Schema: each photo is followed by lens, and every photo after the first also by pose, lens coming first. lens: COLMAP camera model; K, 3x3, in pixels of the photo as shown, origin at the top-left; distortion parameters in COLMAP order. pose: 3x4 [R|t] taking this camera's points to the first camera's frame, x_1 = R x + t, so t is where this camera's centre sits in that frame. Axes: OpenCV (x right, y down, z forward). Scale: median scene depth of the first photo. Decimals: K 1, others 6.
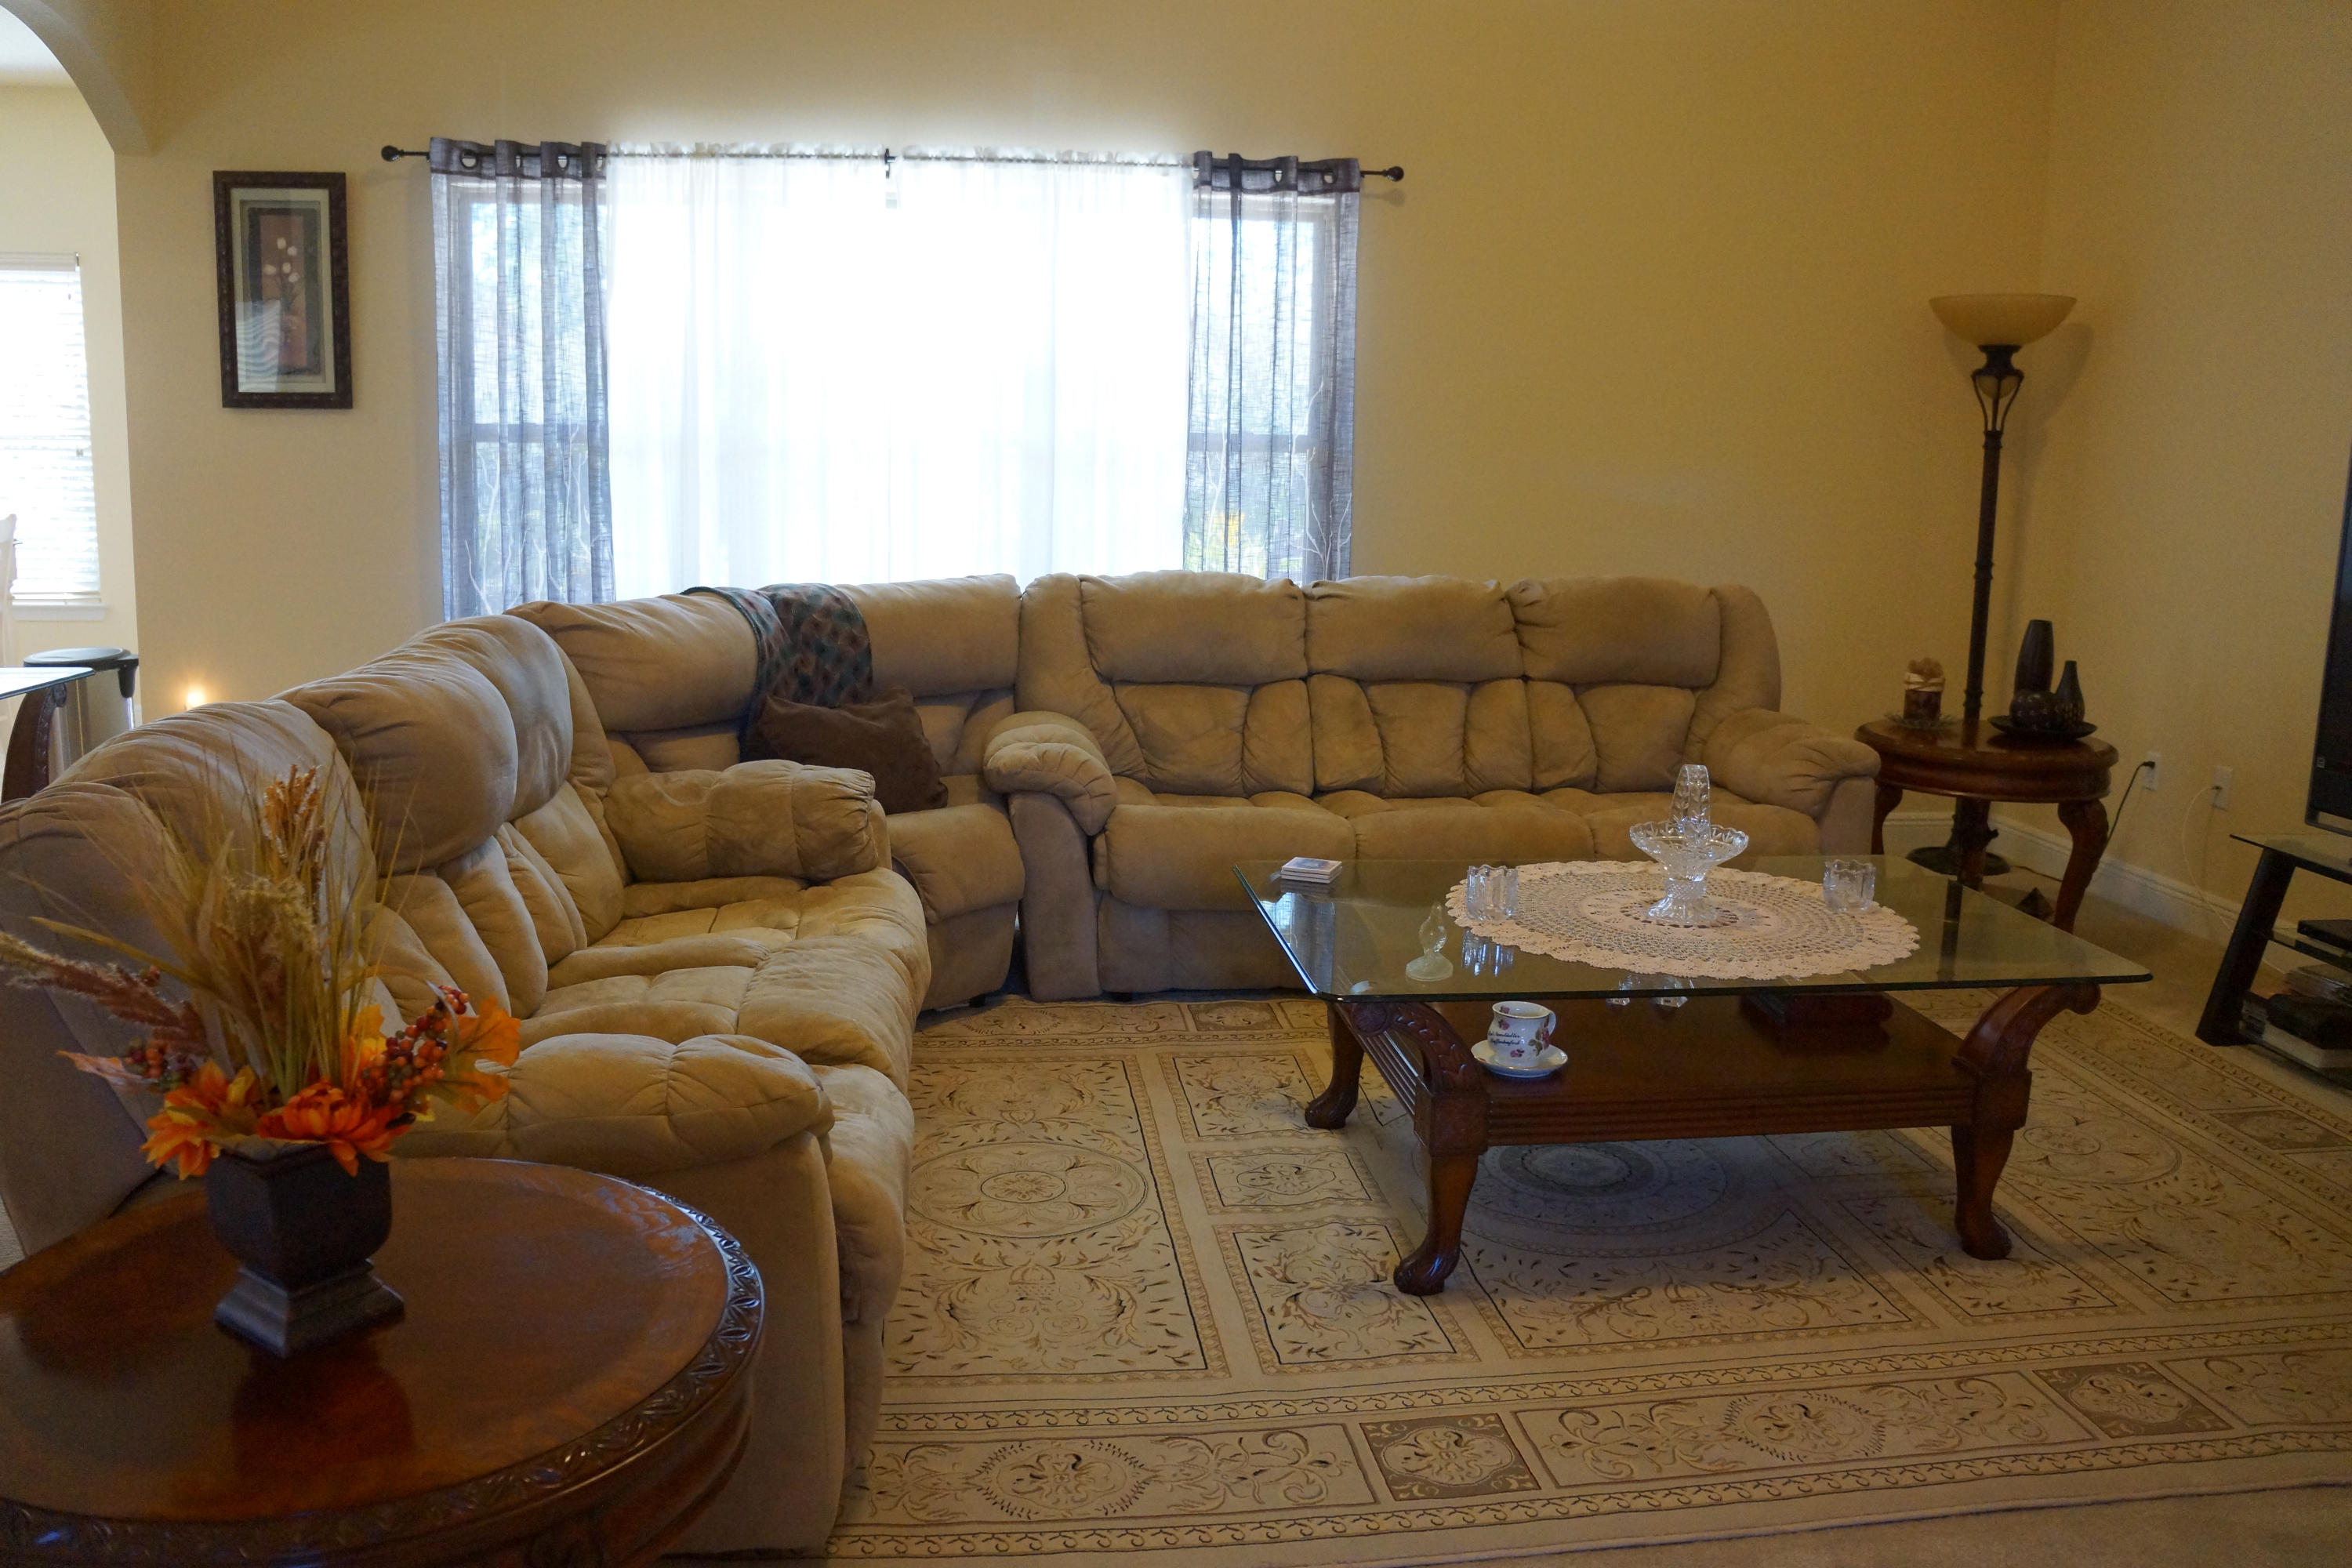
lens RADIAL K [[1854.0, 0, 1172.5], [0, 1854.0, 761.1], [0, 0, 1]] dist [-0.176448, 0.121385]
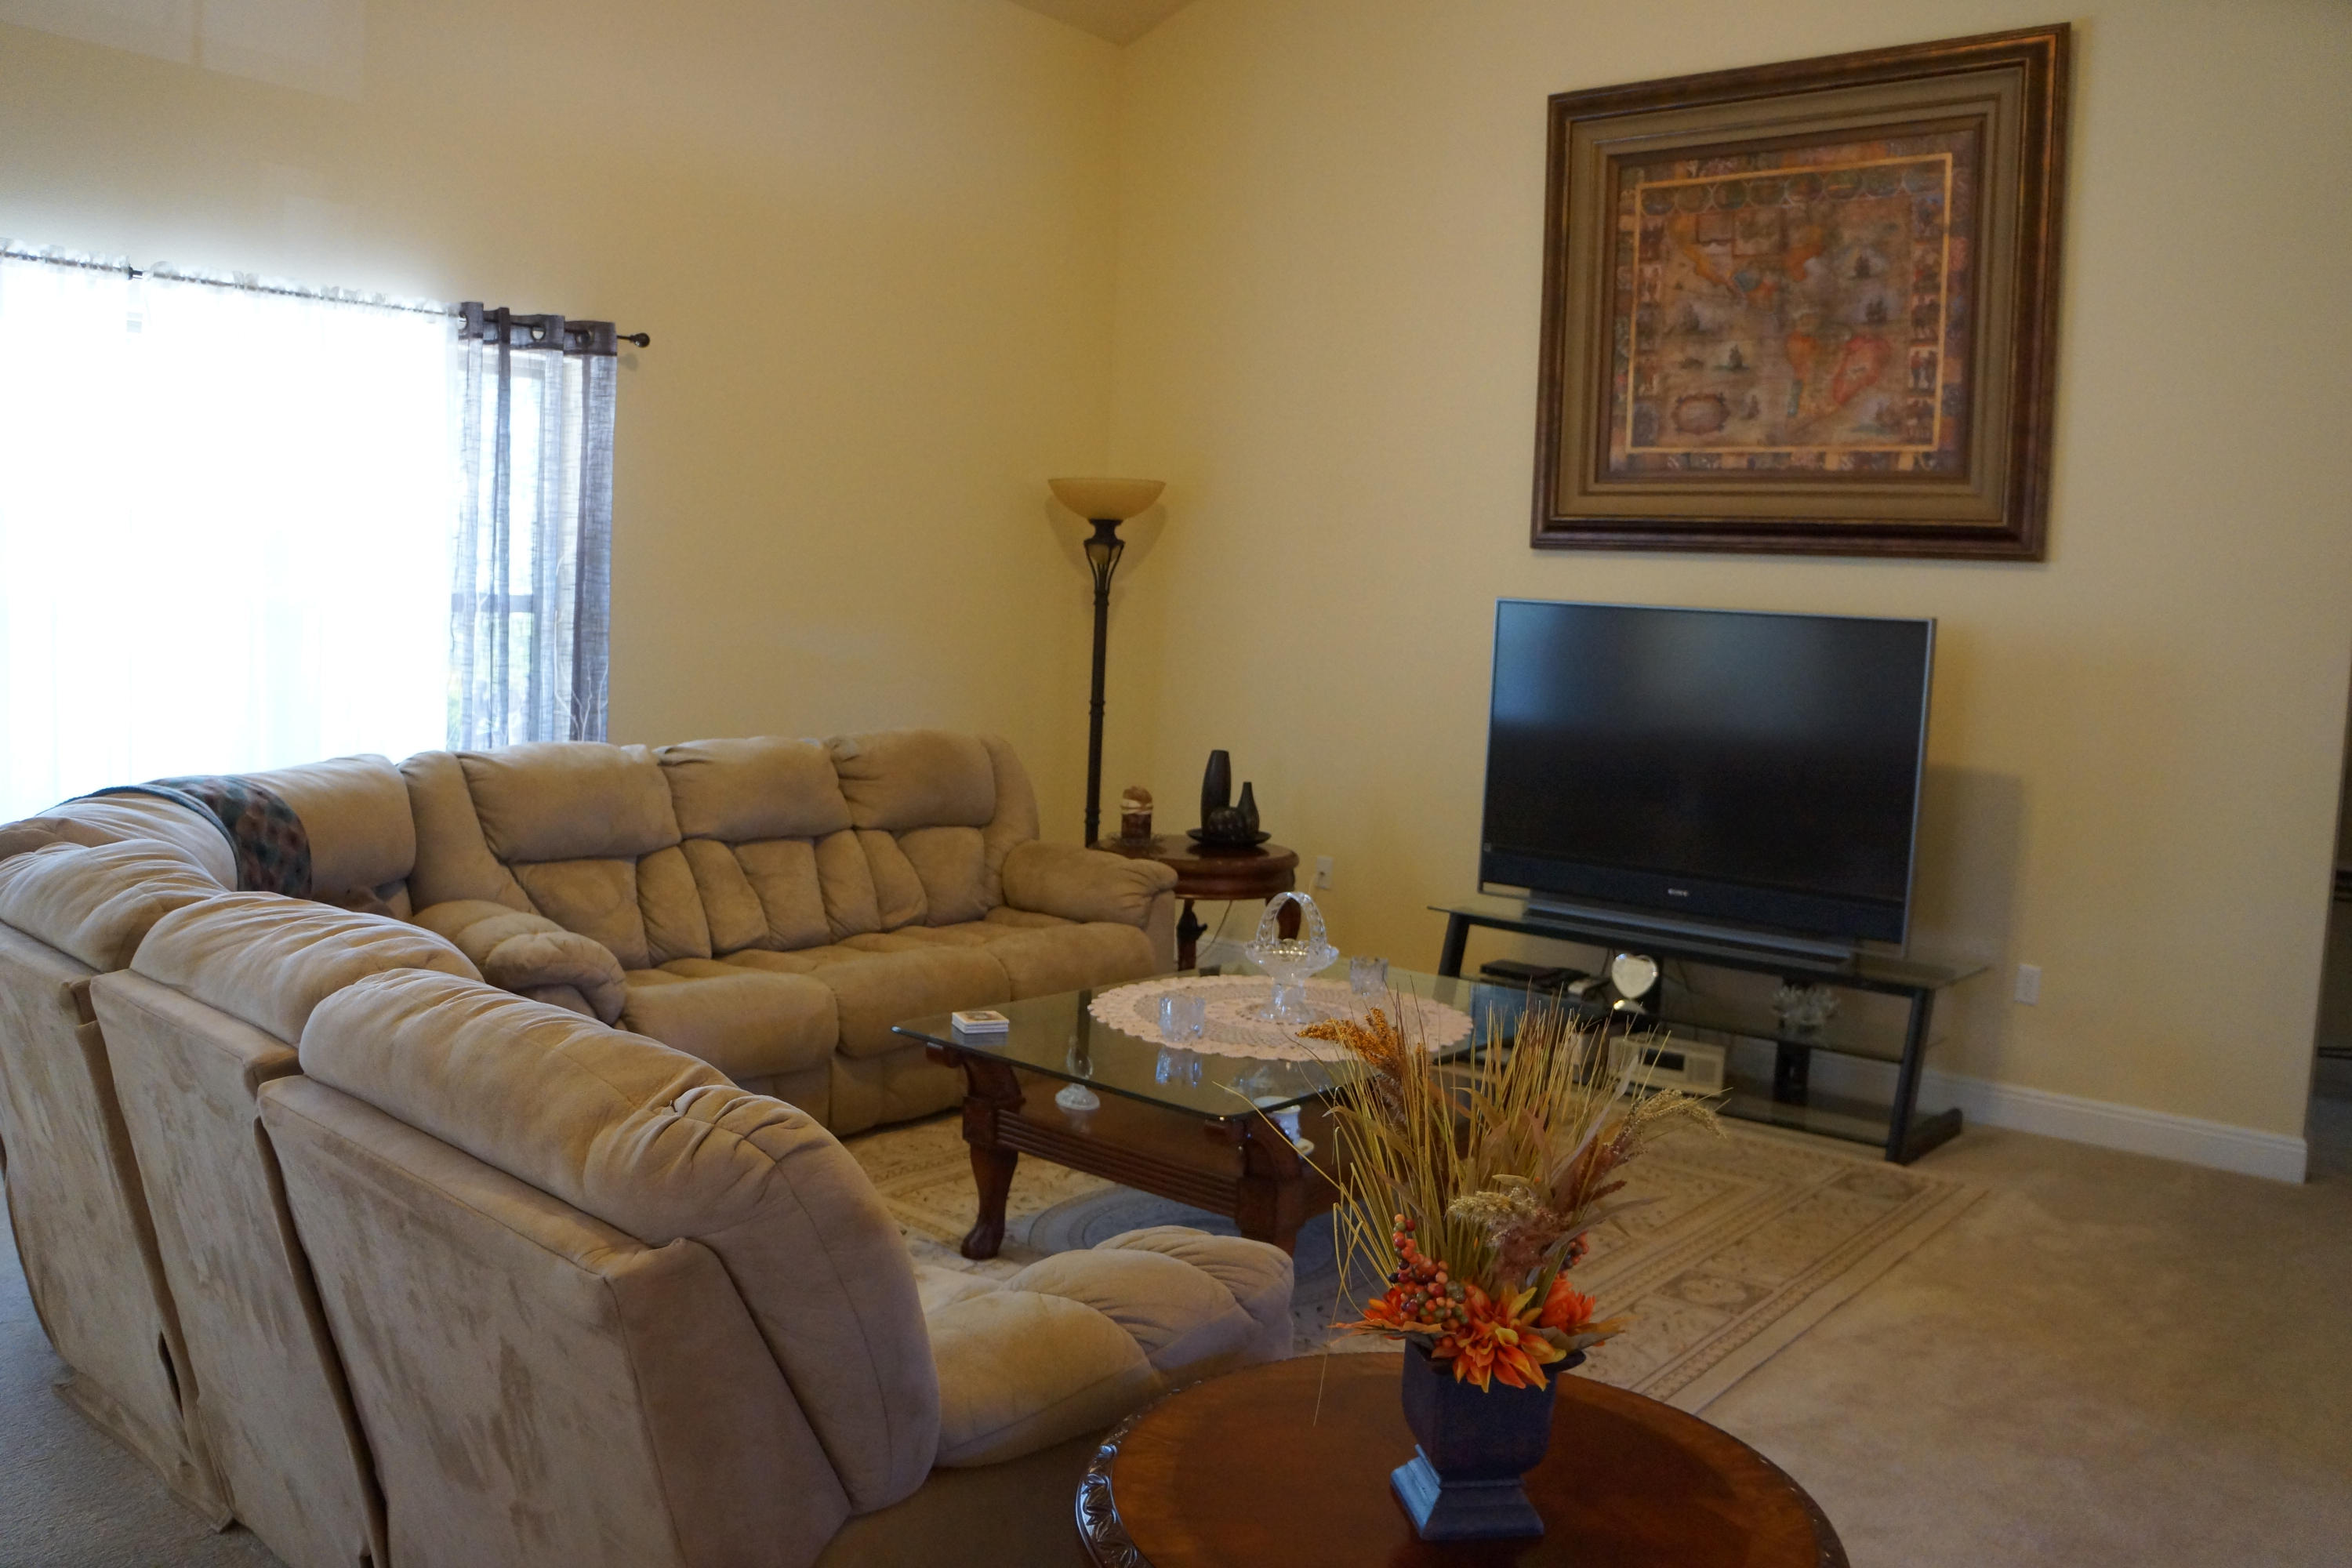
lens RADIAL K [[1854.0, 0, 1172.5], [0, 1854.0, 761.1], [0, 0, 1]] dist [-0.176448, 0.121385]
pose [[0.737731, -0.045549, 0.673557, -0.390615], [0.087200, 0.995792, -0.028168, -0.037338], [-0.669440, 0.079515, 0.738599, 0.077569]]
